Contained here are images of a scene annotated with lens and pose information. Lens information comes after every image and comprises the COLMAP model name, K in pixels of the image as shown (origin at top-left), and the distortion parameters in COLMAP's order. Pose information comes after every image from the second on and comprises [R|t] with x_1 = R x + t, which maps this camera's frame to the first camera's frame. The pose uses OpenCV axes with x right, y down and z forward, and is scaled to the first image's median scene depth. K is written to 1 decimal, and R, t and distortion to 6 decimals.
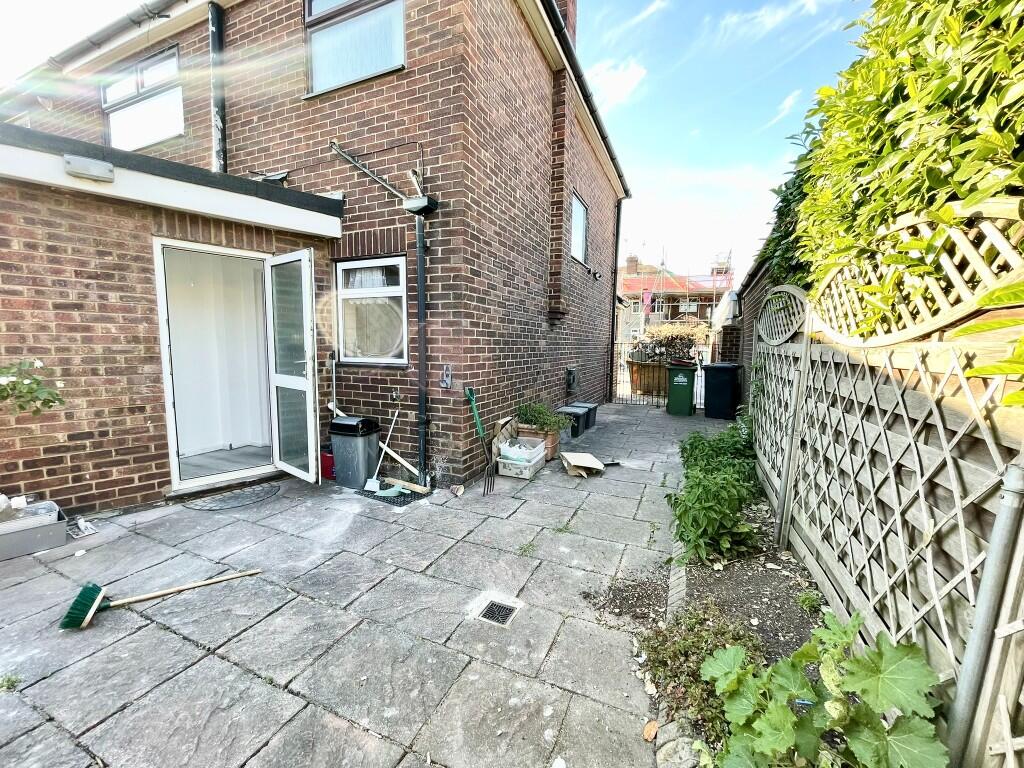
lens RADIAL K [[415.9, 0, 512.8], [0, 415.9, 385.1], [0, 0, 1]] dist [-0.000021, 0.000797]
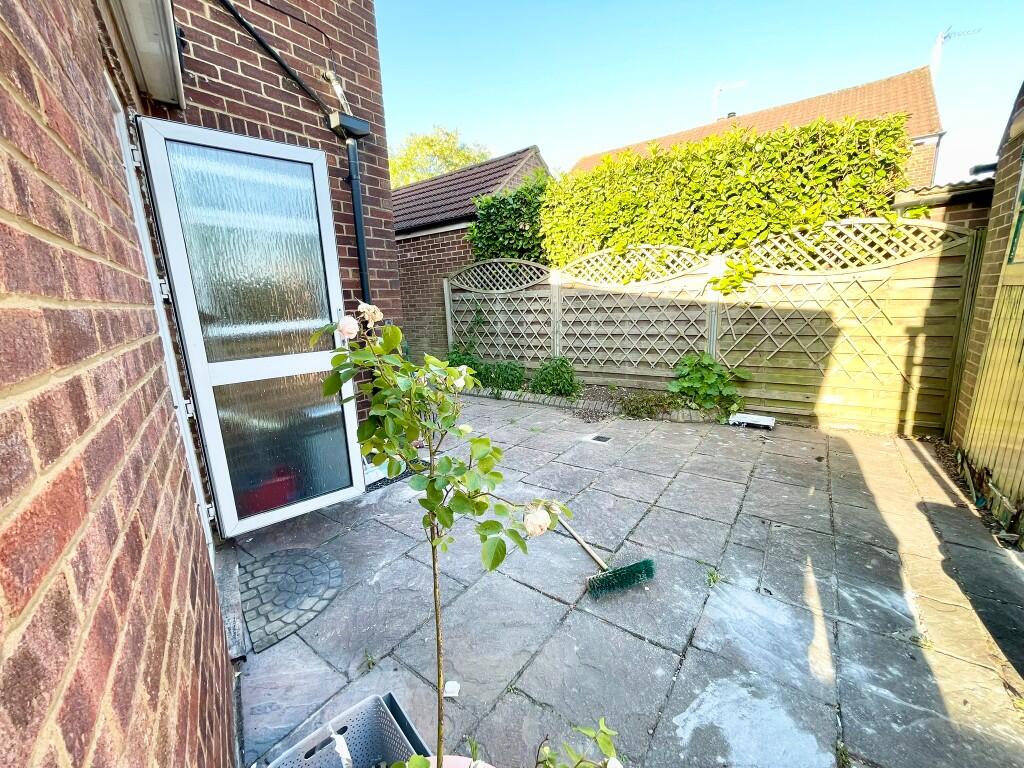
lens RADIAL K [[415.9, 0, 512.8], [0, 415.9, 385.1], [0, 0, 1]] dist [-0.000021, 0.000797]
pose [[0.210591, -0.225358, 0.951244, -1.053574], [0.148225, 0.969176, 0.196792, -0.051455], [-0.966272, 0.099556, 0.237503, 0.549757]]
